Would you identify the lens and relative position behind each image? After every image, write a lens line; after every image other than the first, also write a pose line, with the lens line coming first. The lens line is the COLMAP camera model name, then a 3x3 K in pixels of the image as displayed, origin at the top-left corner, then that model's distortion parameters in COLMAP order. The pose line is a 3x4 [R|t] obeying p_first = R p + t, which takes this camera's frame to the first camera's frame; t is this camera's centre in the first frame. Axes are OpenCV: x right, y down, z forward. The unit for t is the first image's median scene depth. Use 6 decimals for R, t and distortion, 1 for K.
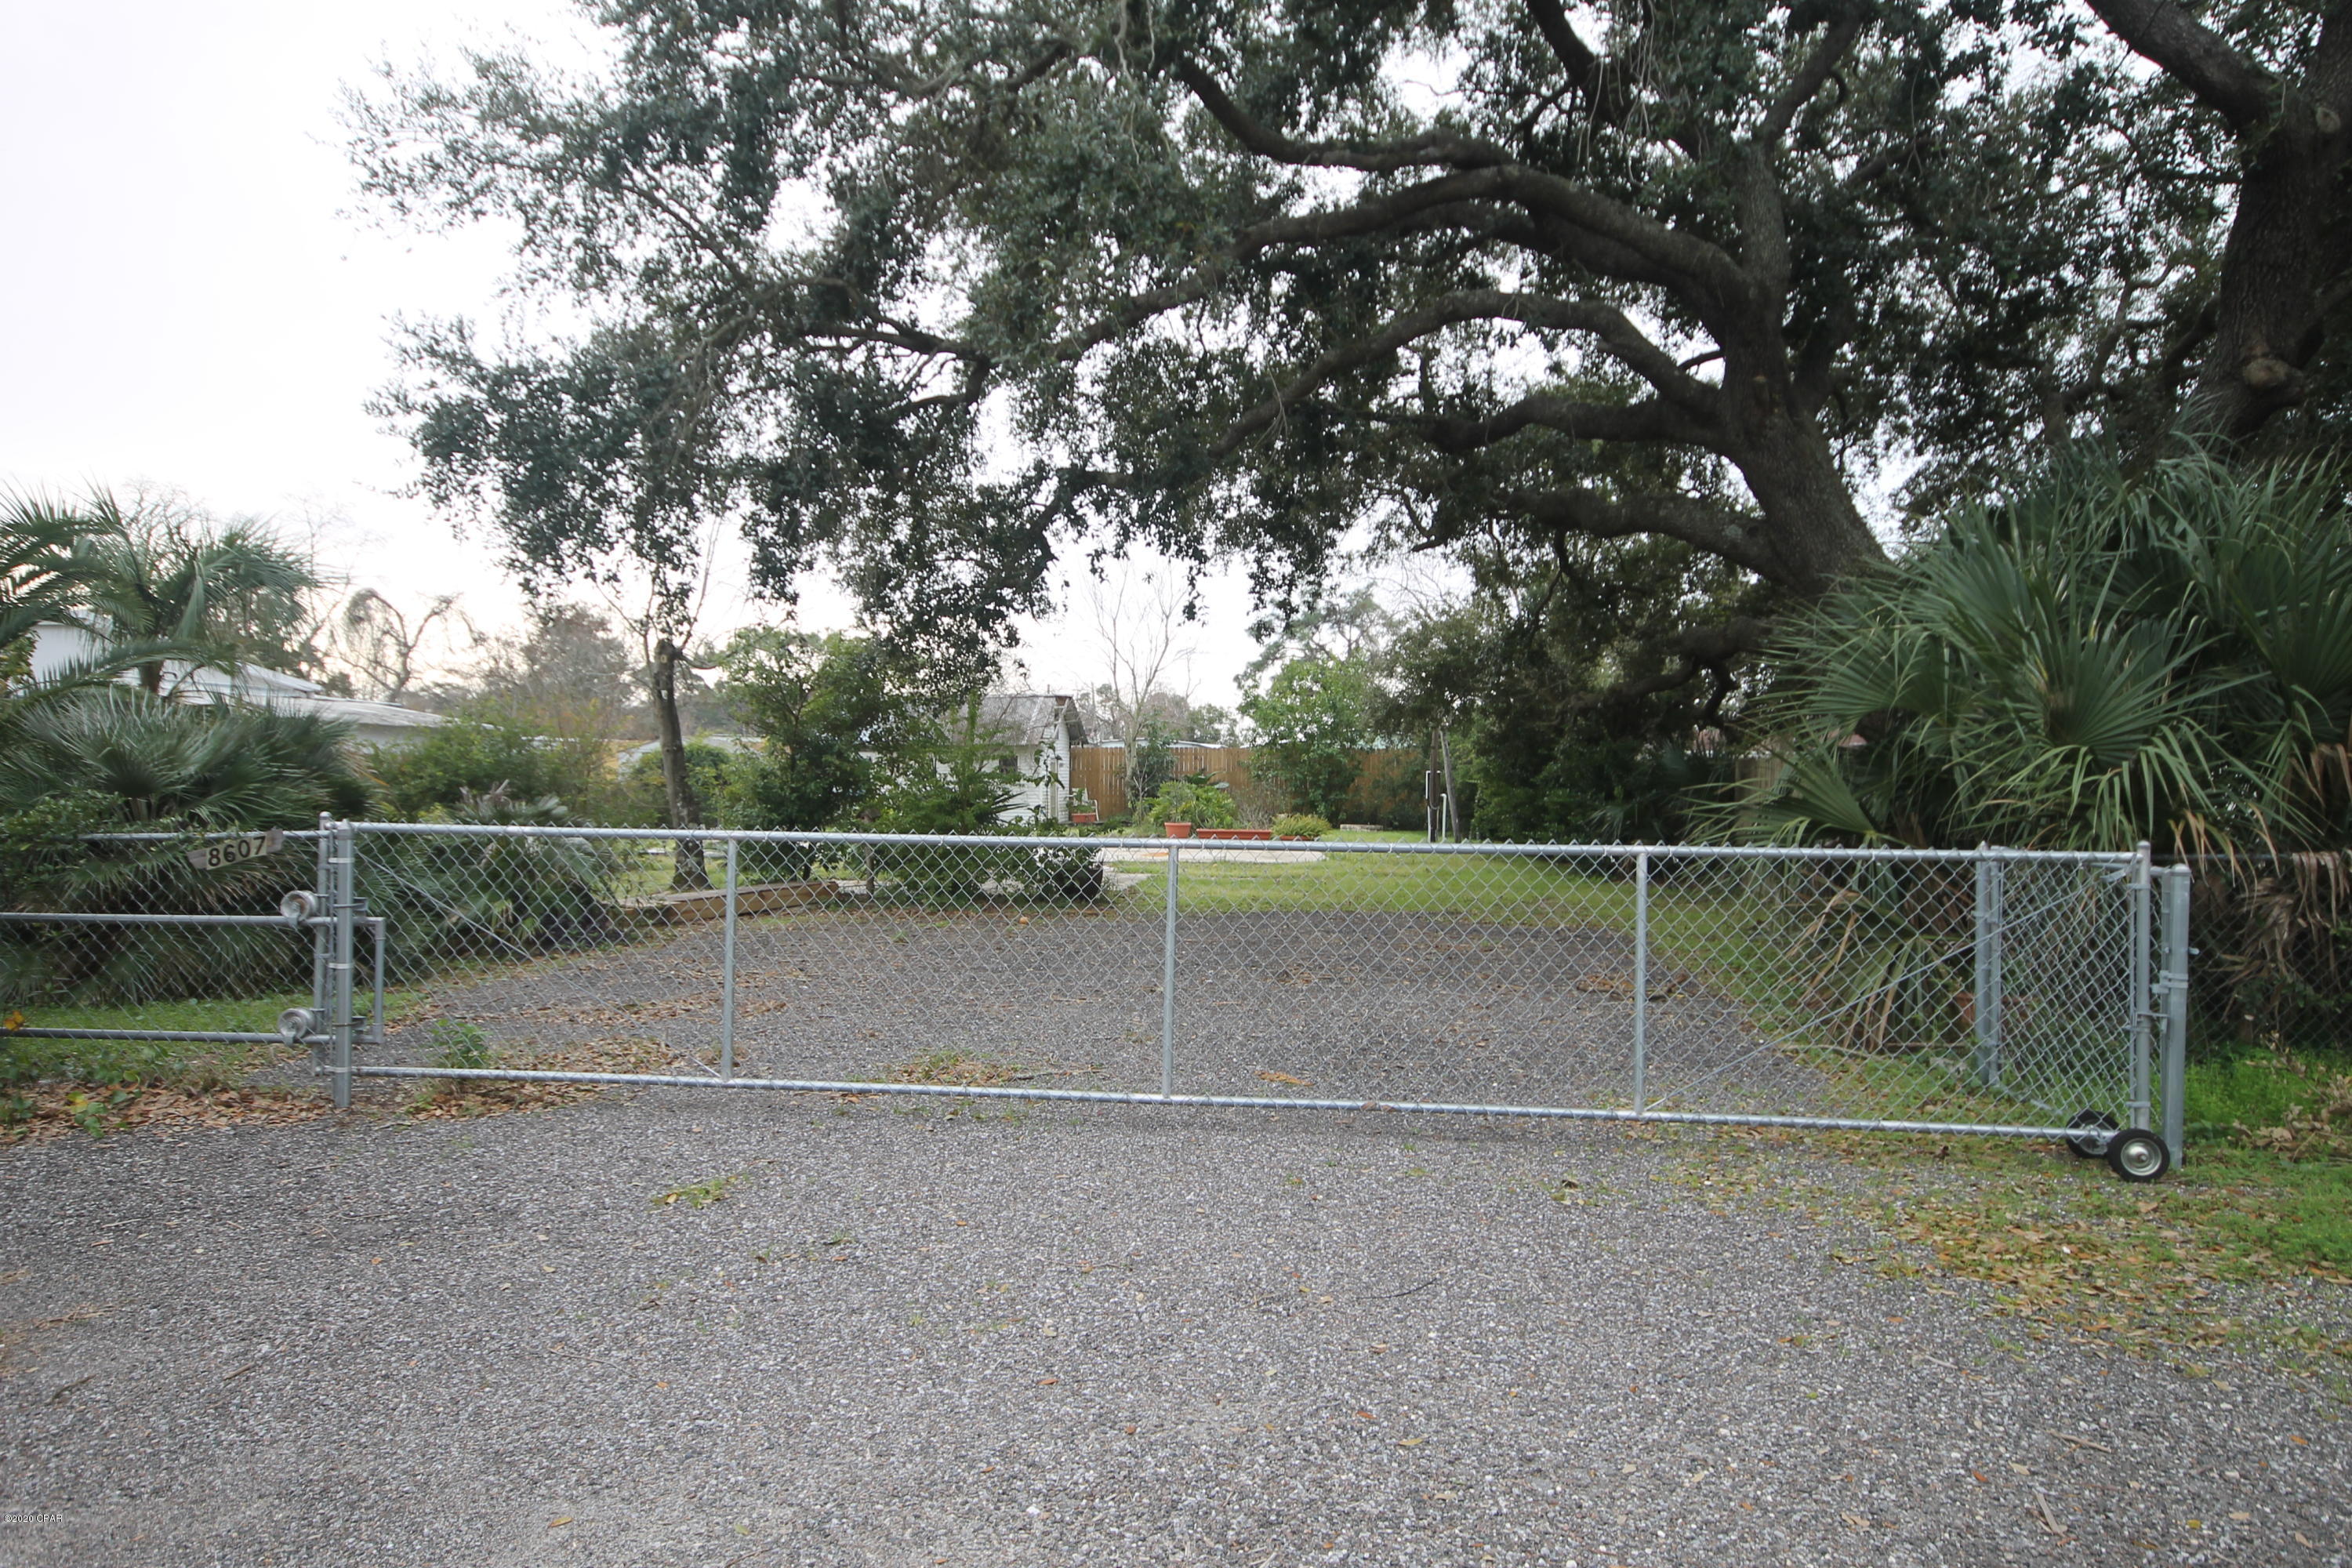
lens RADIAL K [[1382.1, 0, 1176.0], [0, 1382.1, 784.0], [0, 0, 1]] dist [0.006769, 0.012278]
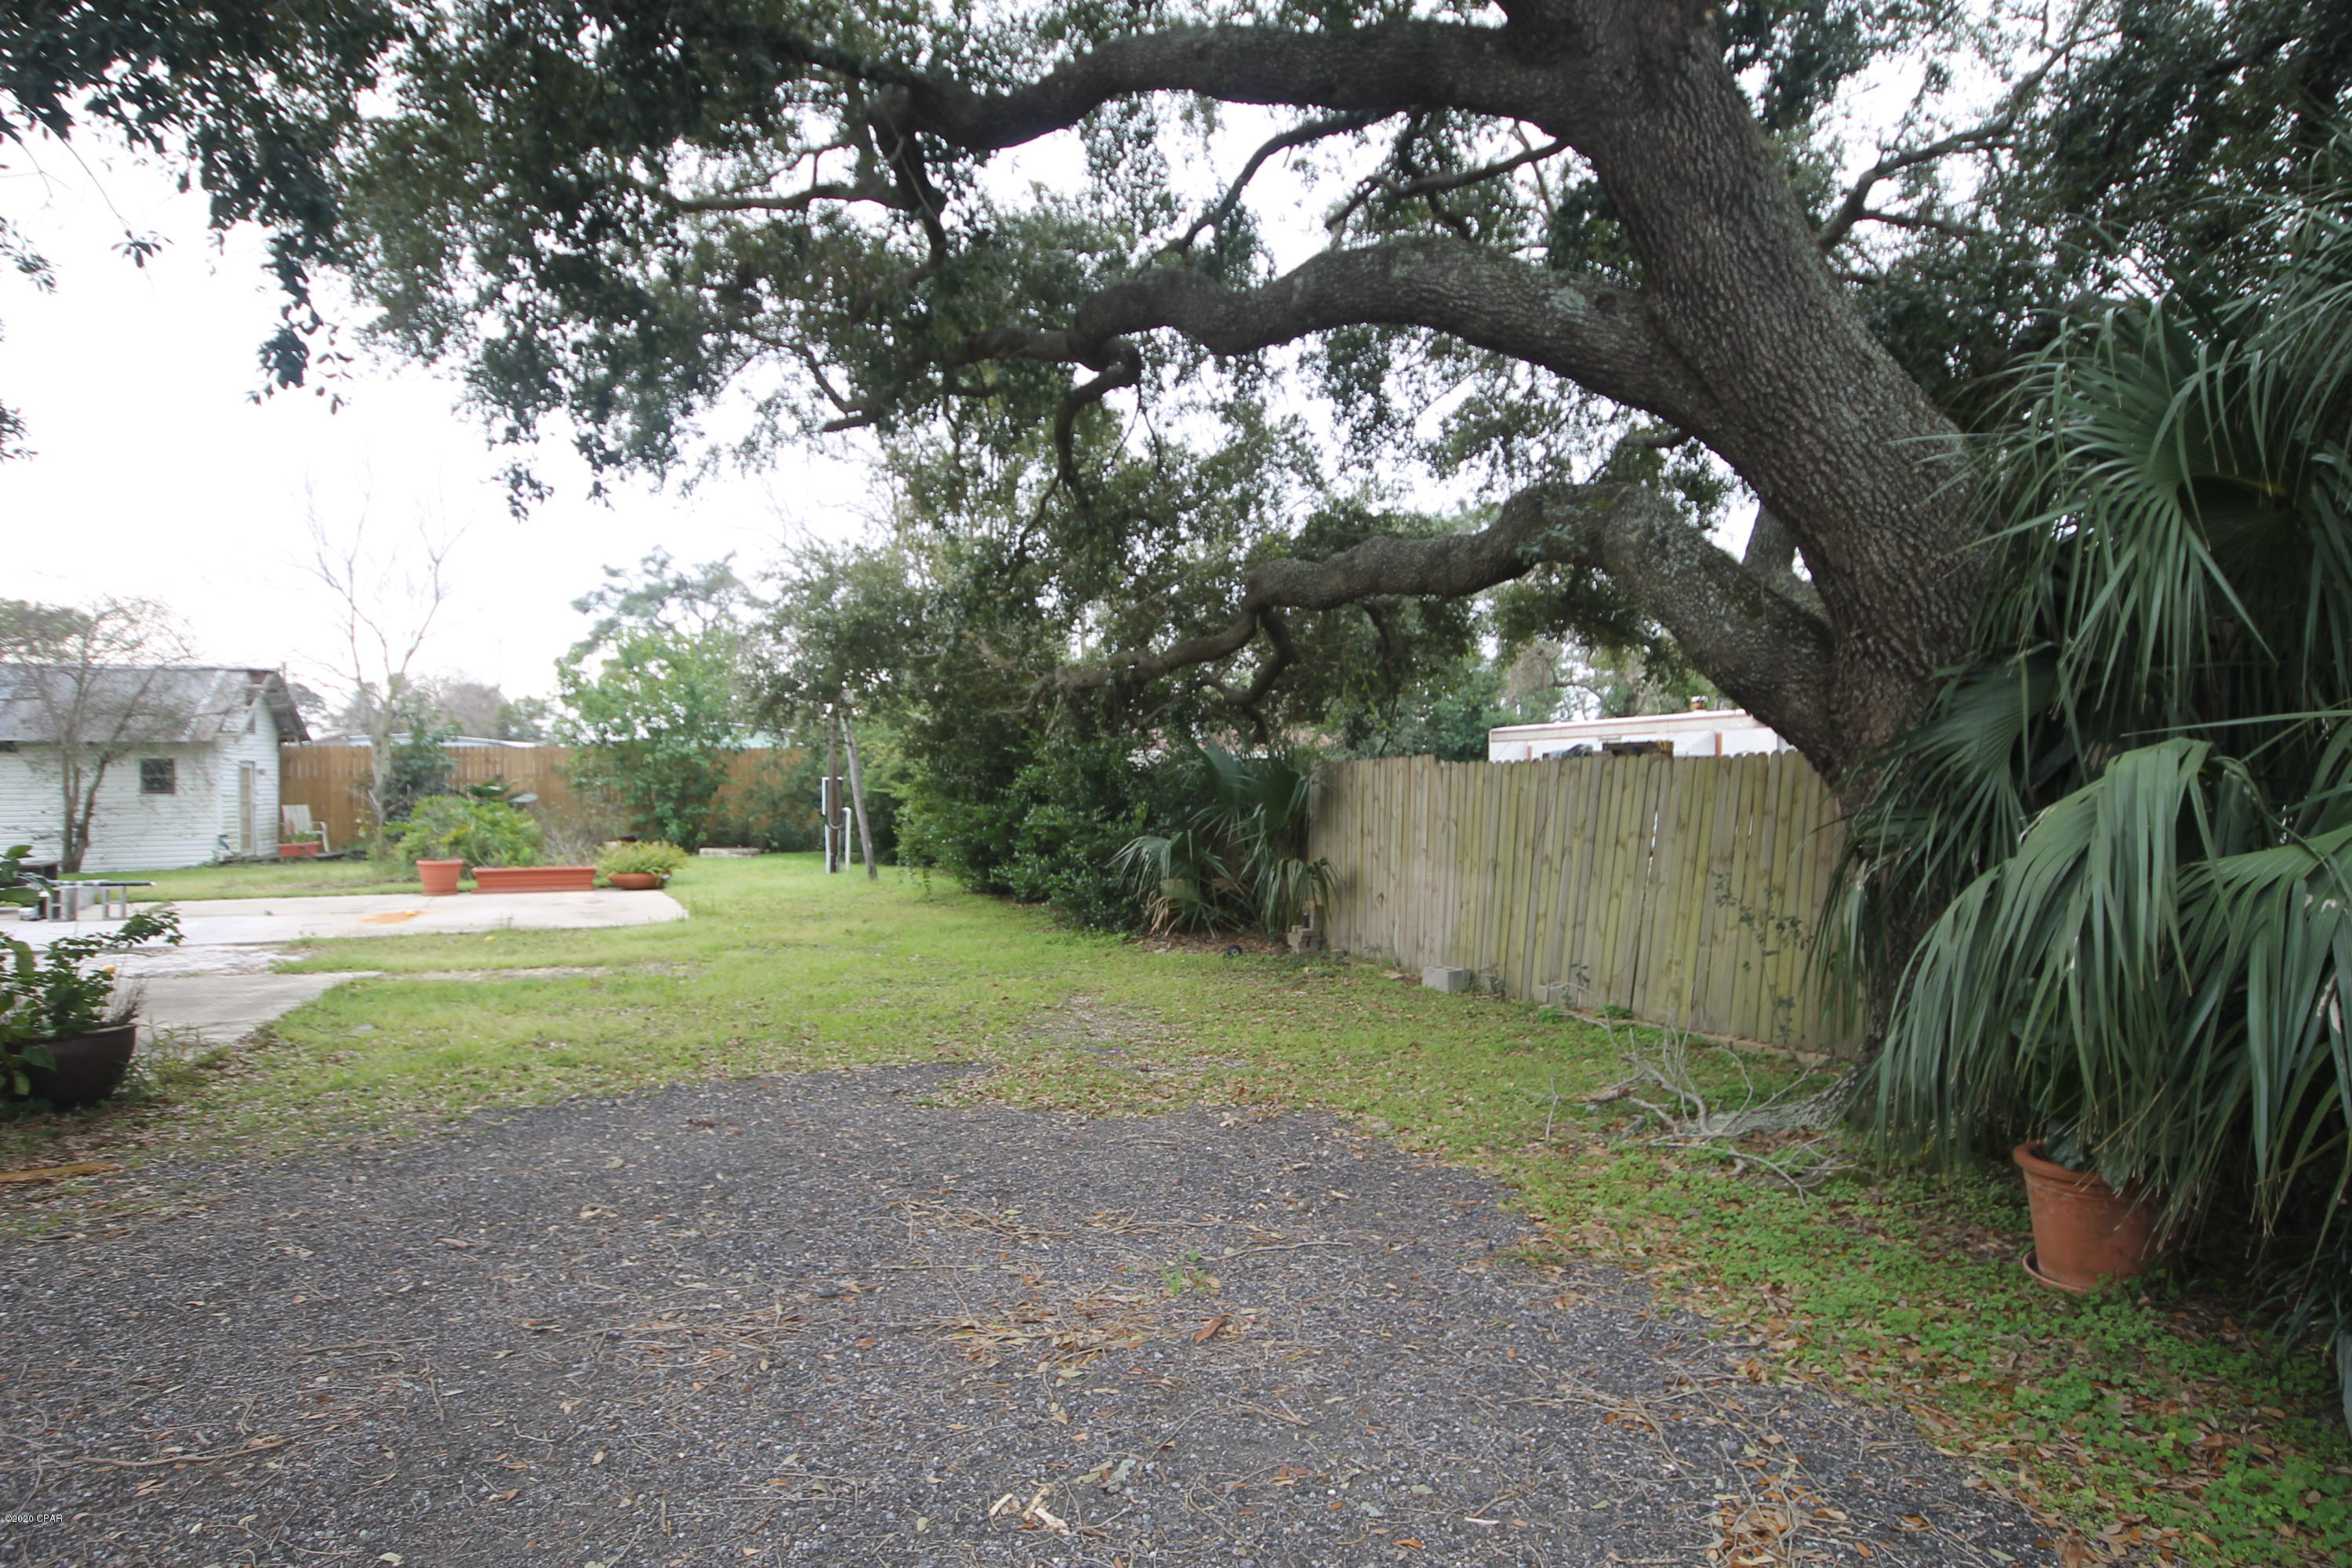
lens RADIAL K [[1406.5, 0, 1204.8], [0, 1406.5, 794.4], [0, 0, 1]] dist [0.019031, 0.001592]
pose [[0.892998, -0.015997, 0.449777, 0.018007], [0.012852, 0.999867, 0.010045, -0.004141], [-0.449878, -0.003190, 0.893084, 0.179575]]
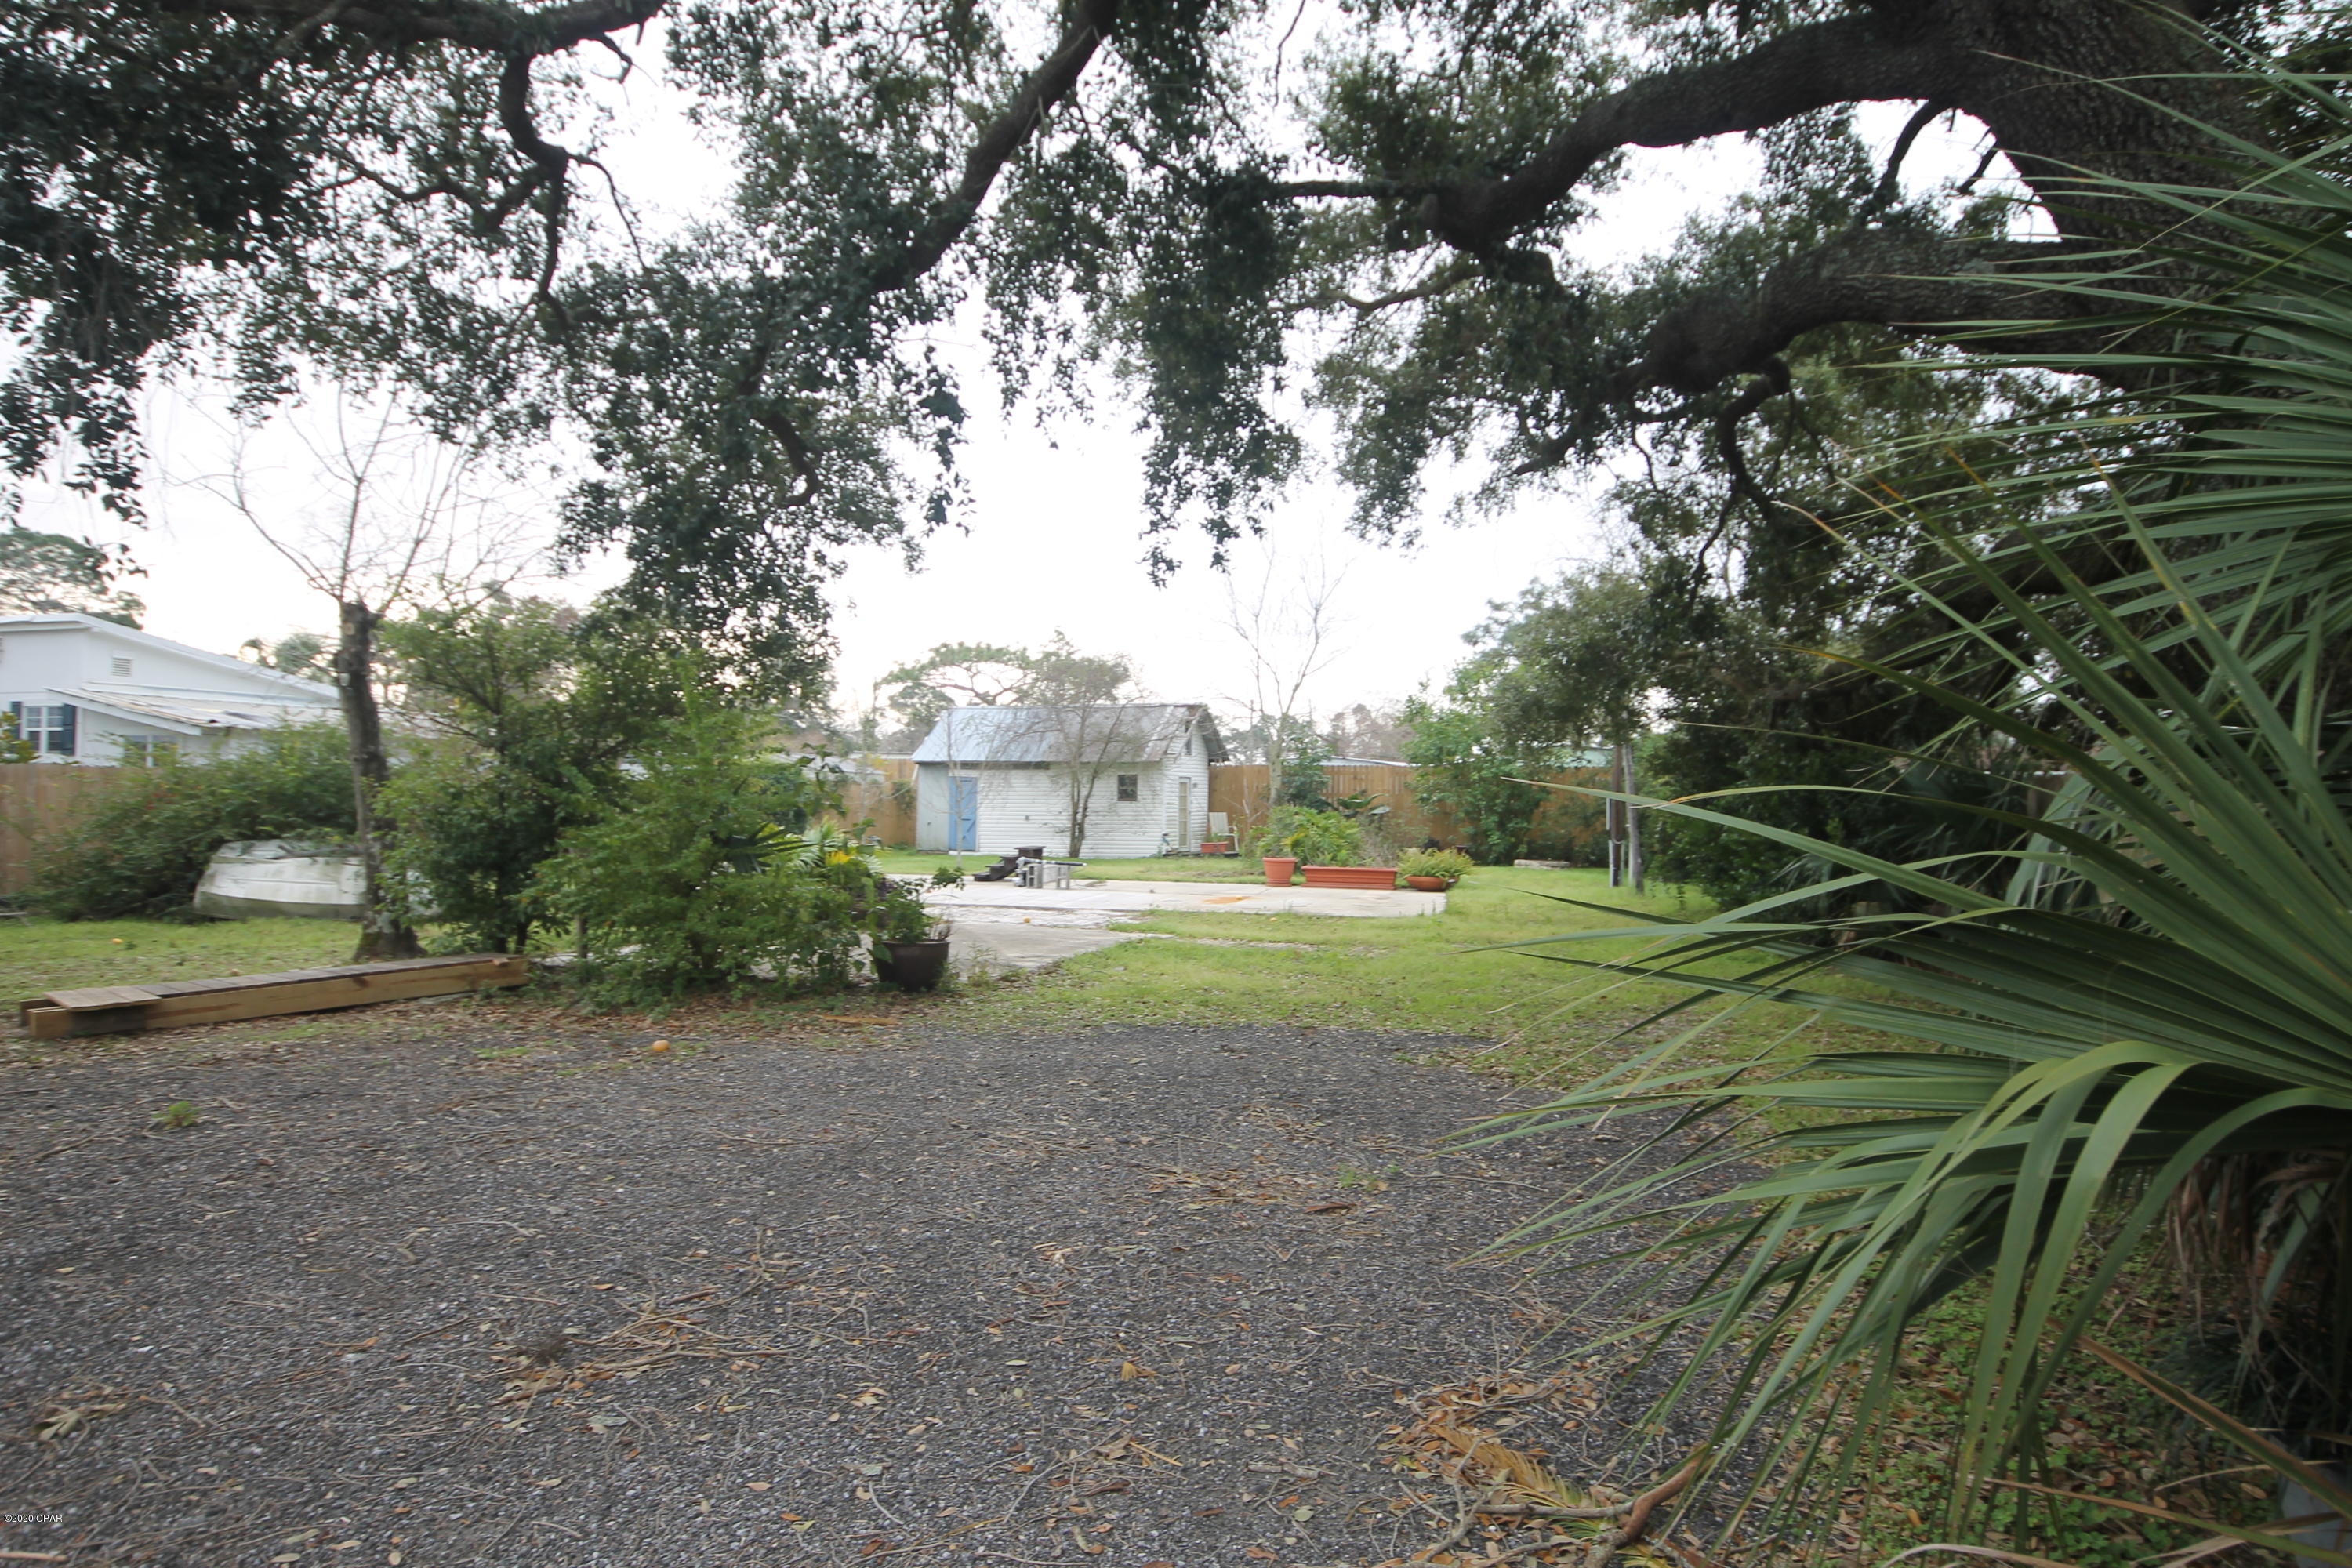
lens RADIAL K [[1401.8, 0, 1176.0], [0, 1401.8, 784.0], [0, 0, 1]] dist [0.019008, 0.004038]
pose [[0.983698, 0.003038, -0.179805, 0.066733], [-0.005887, 0.999865, -0.015312, -0.001456], [0.179734, 0.016121, 0.983583, 0.145913]]
